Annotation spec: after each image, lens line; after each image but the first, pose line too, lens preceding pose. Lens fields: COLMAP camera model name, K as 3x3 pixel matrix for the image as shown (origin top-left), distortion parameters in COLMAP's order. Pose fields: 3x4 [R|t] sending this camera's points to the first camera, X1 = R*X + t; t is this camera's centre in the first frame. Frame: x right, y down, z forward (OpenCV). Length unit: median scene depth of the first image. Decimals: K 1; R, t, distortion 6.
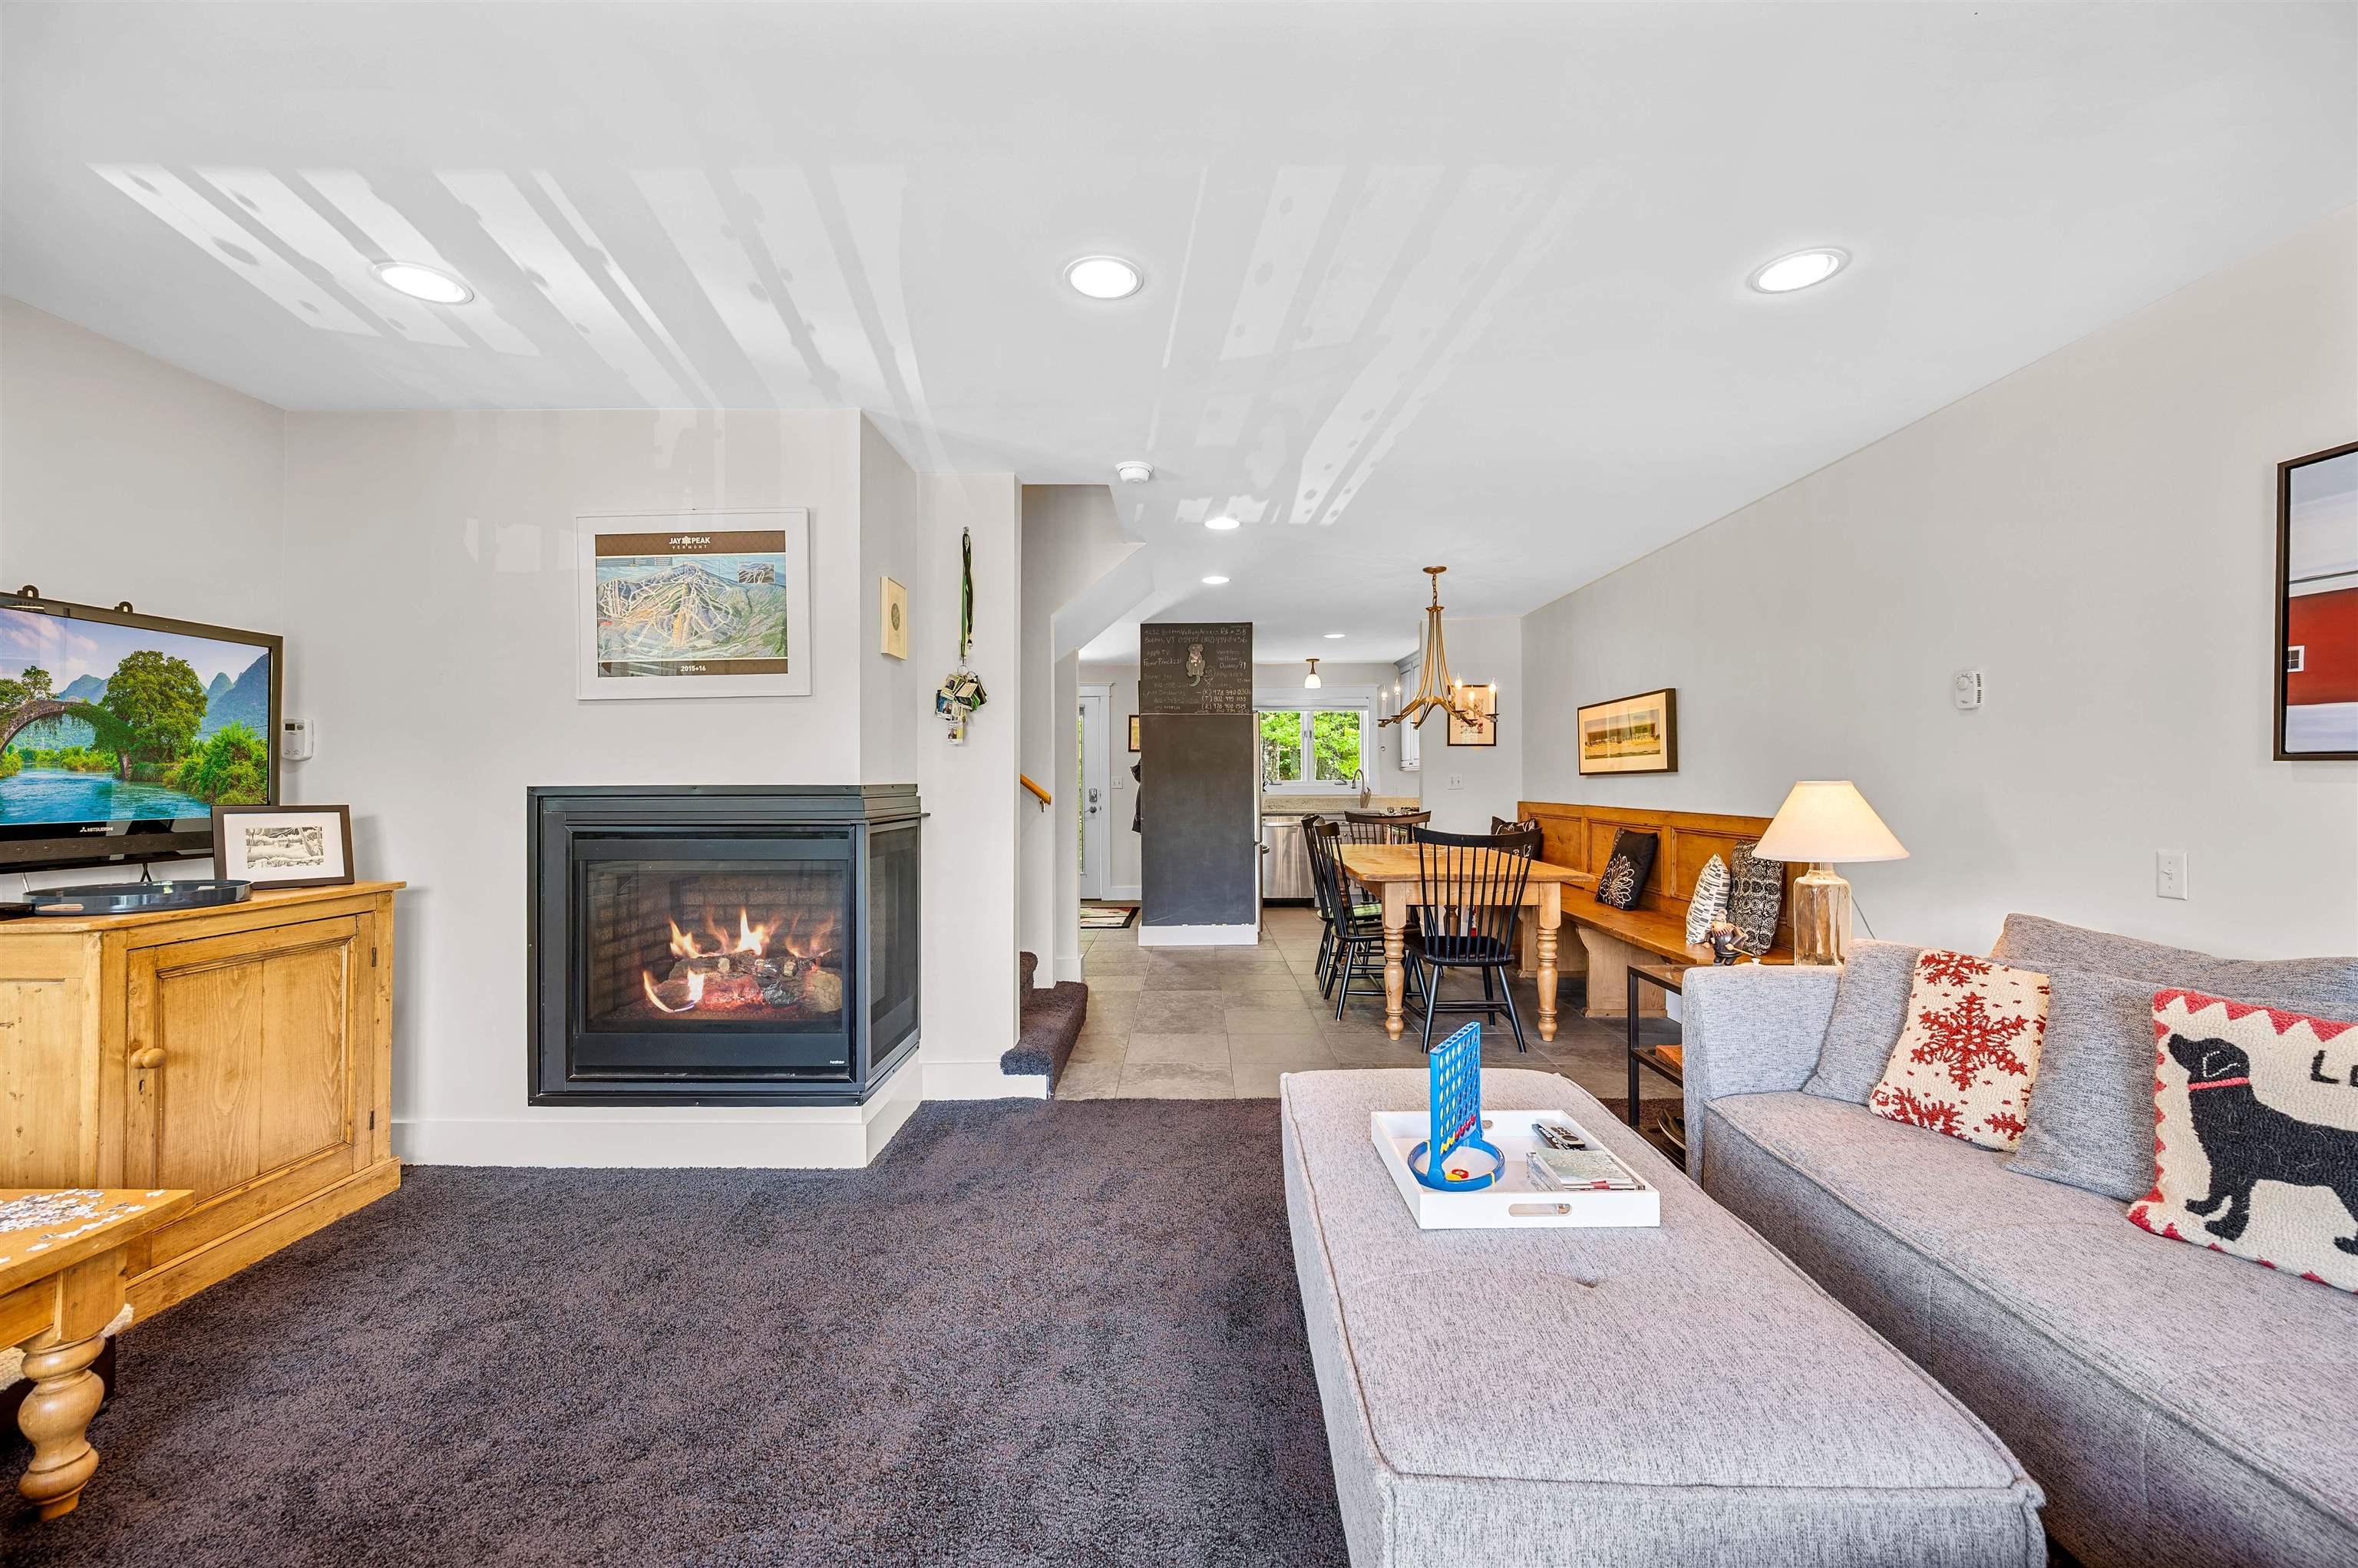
lens RADIAL K [[925.5, 0, 1163.1], [0, 925.5, 800.1], [0, 0, 1]] dist [-0.001736, 0.000155]
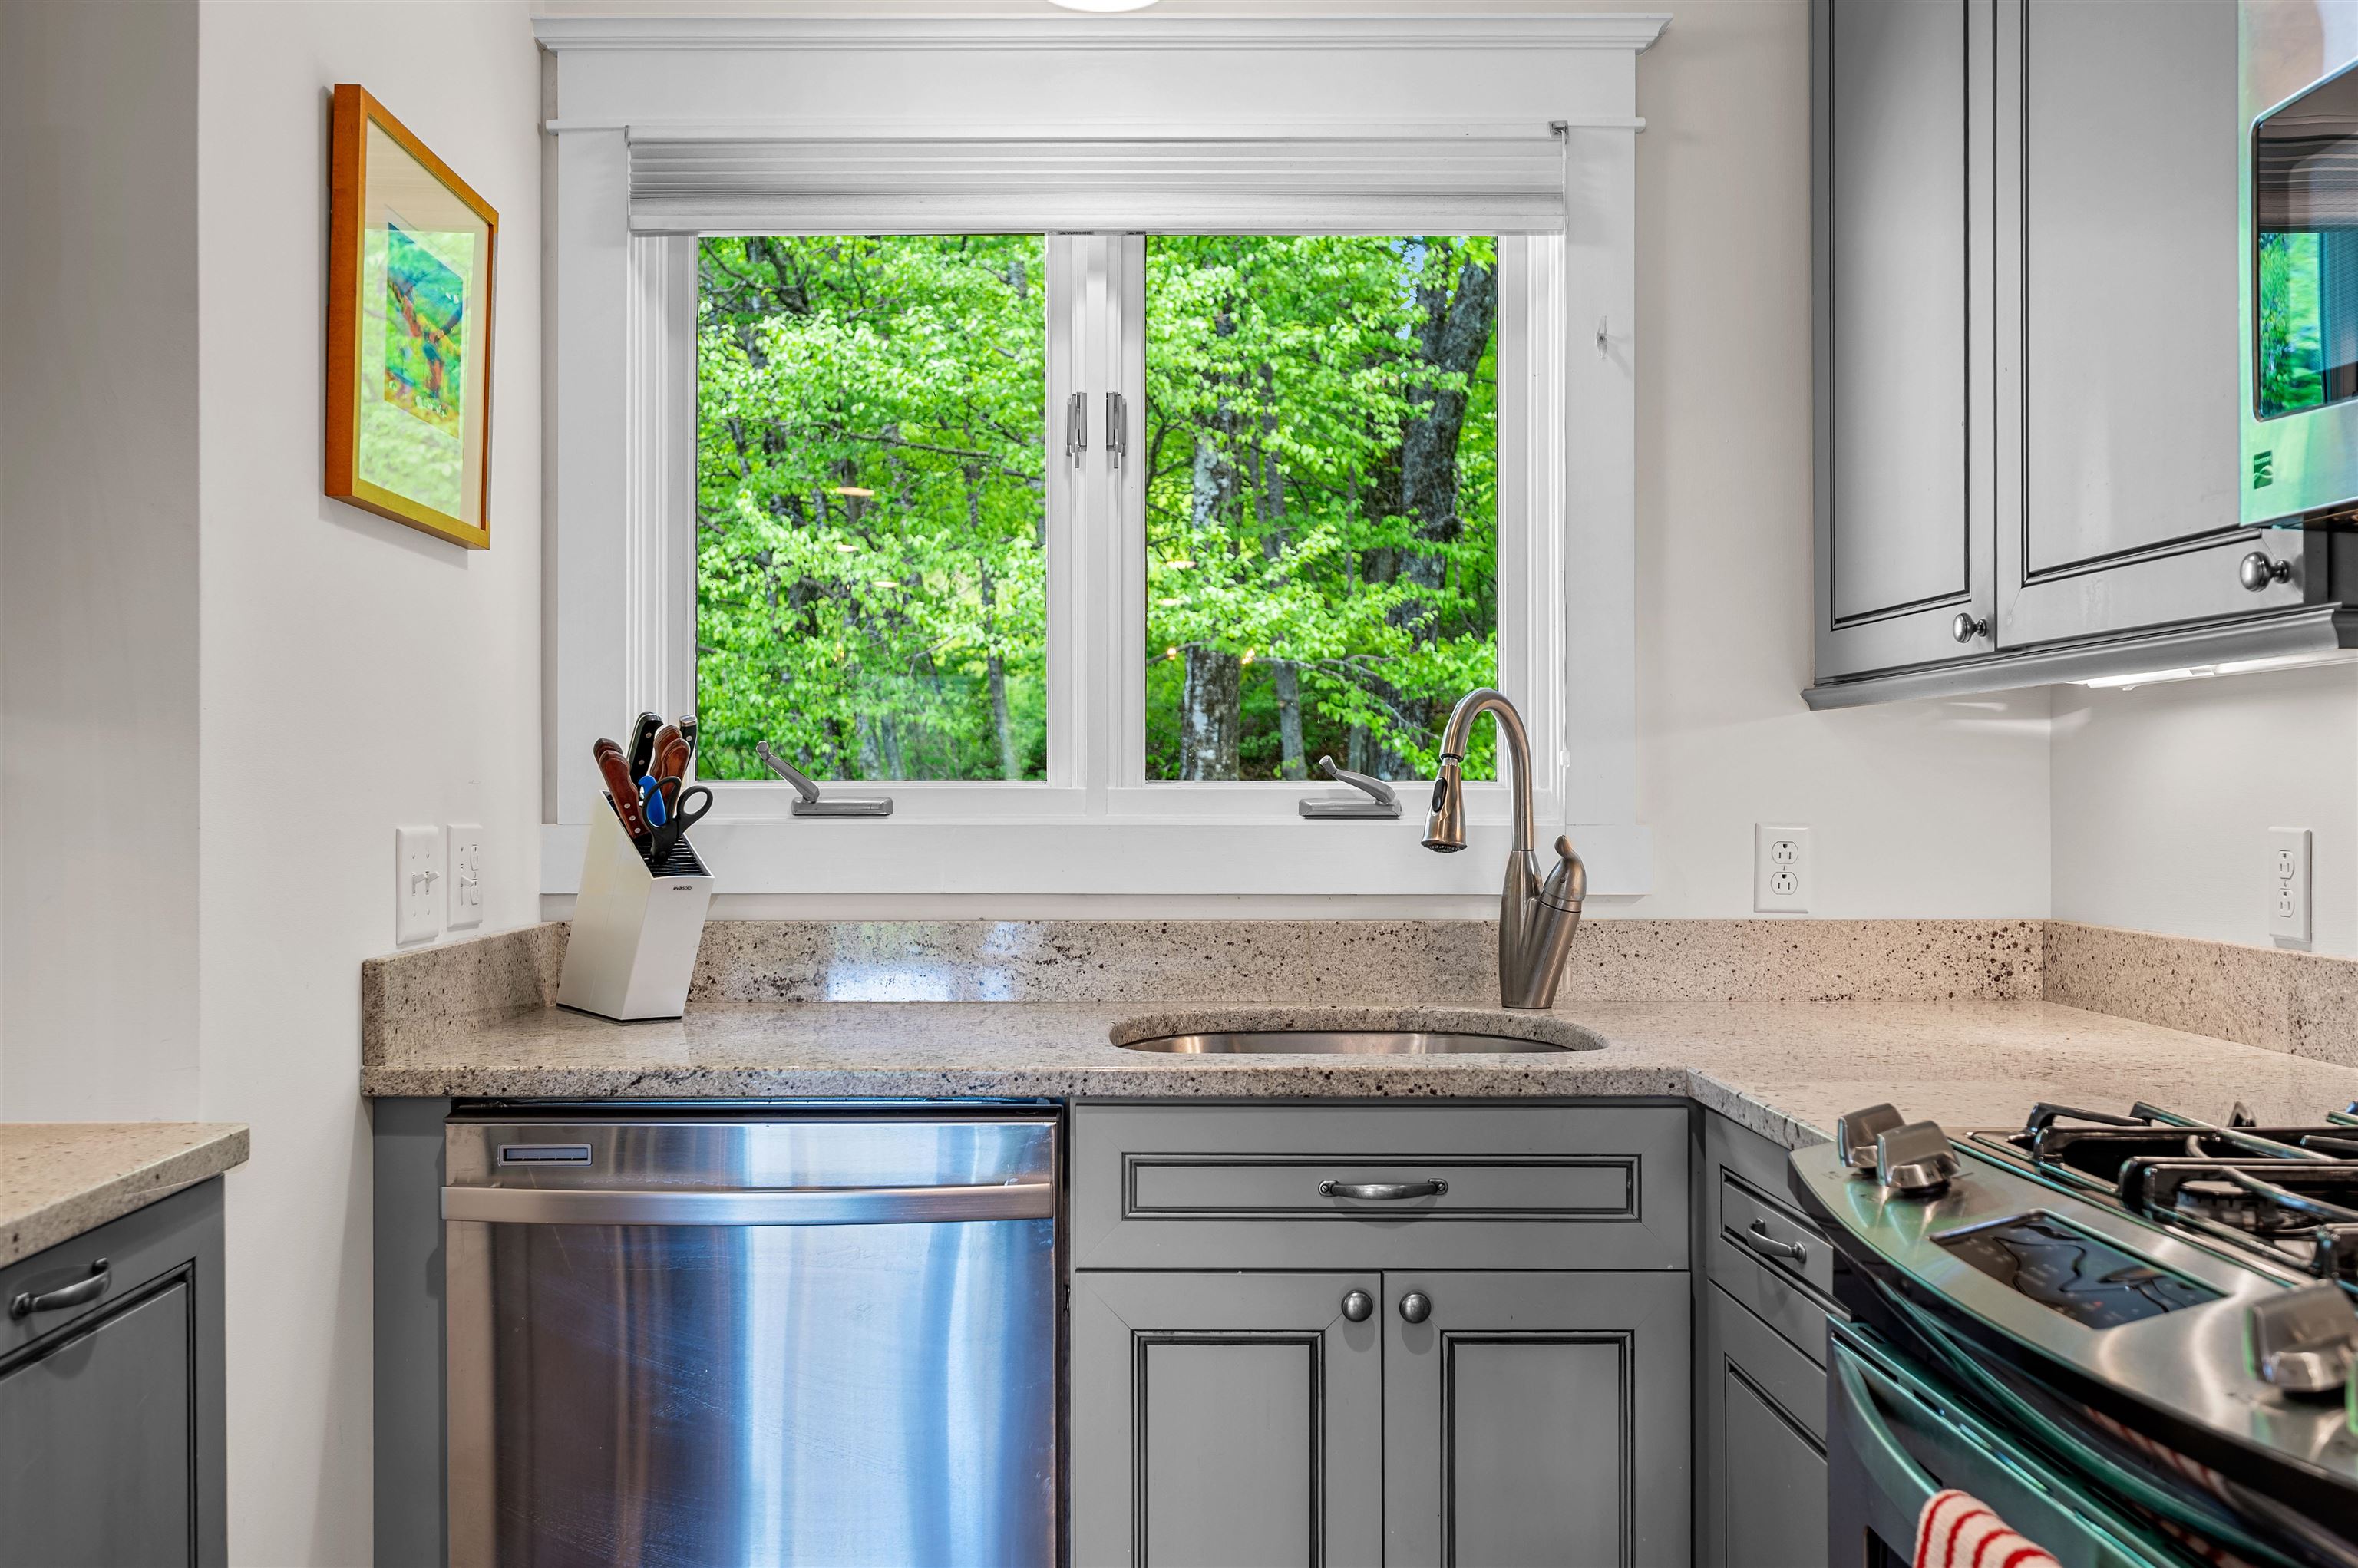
lens RADIAL K [[2054.6, 0, 1166.8], [0, 2054.6, 774.1], [0, 0, 1]] dist [-0.024373, 0.006842]
pose [[0.998434, 0.008156, 0.055349, 0.231954], [-0.006665, 0.999612, -0.027061, -0.021555], [-0.055548, 0.026649, 0.998100, 1.101193]]
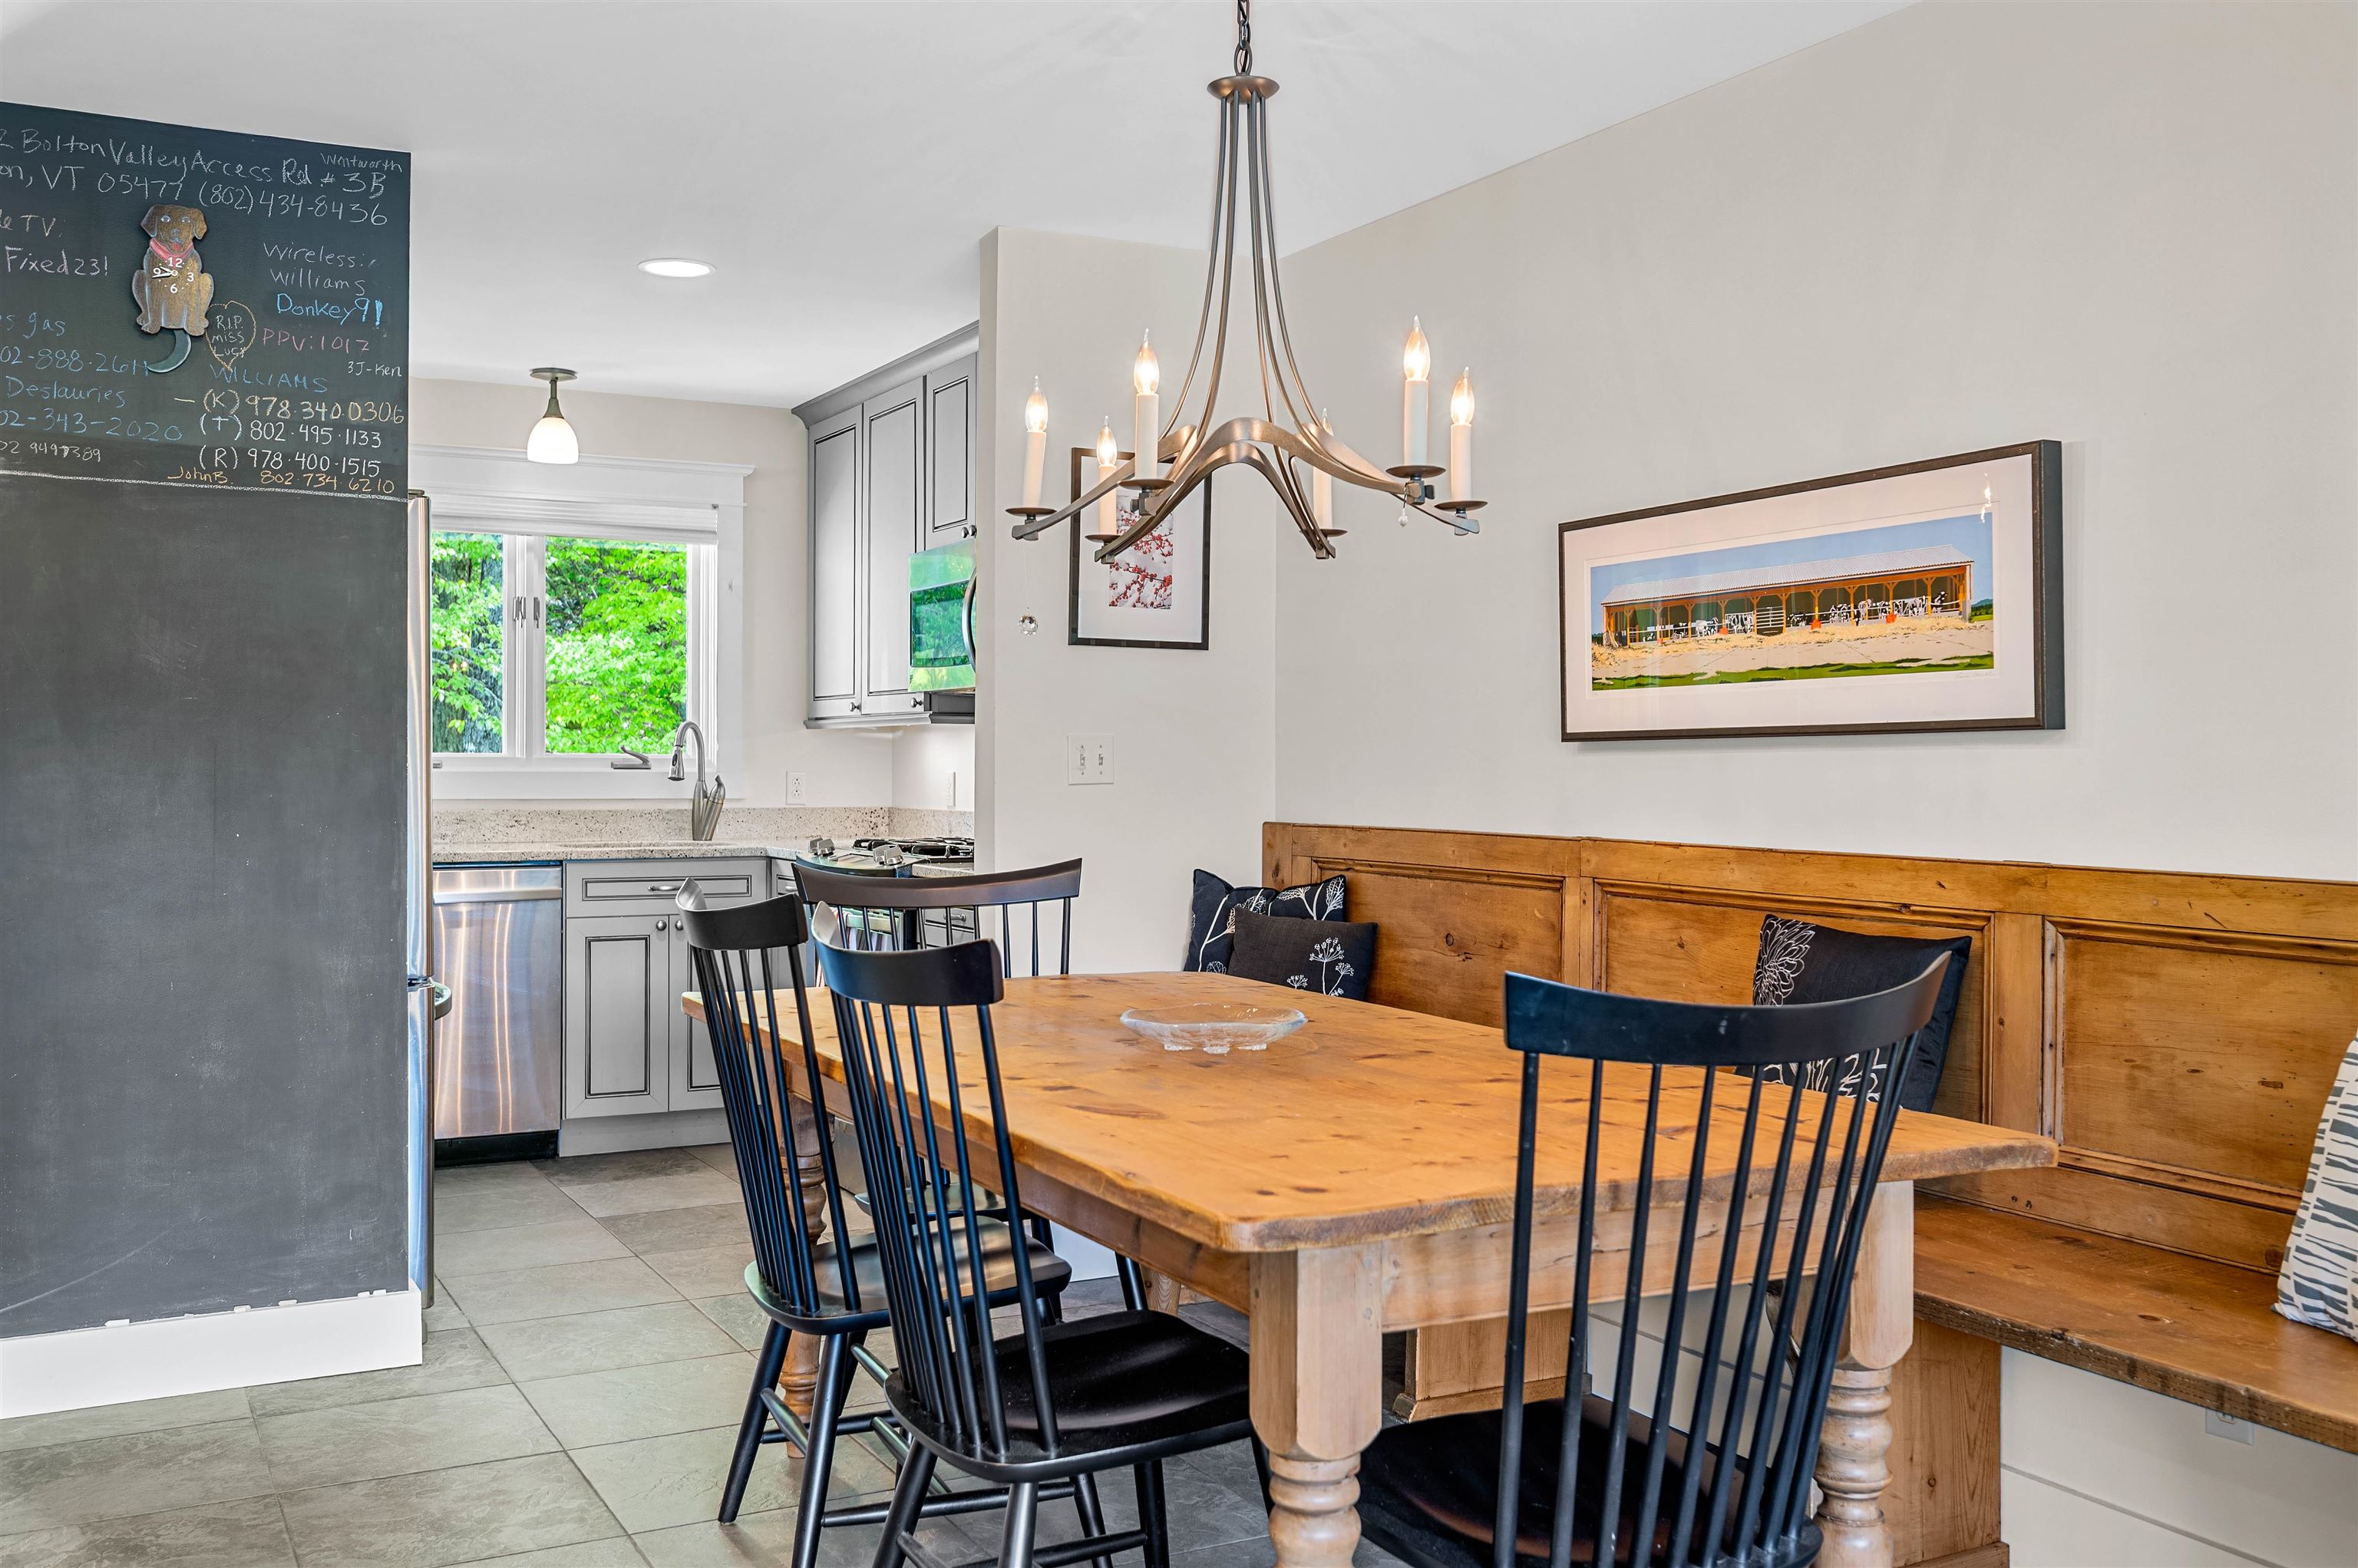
lens RADIAL K [[2054.6, 0, 1166.8], [0, 2054.6, 774.1], [0, 0, 1]] dist [-0.024373, 0.006842]
pose [[0.866774, 0.004931, 0.498677, -0.007715], [0.002058, 0.999907, -0.013464, -0.006239], [-0.498697, 0.012697, 0.866683, 0.426557]]
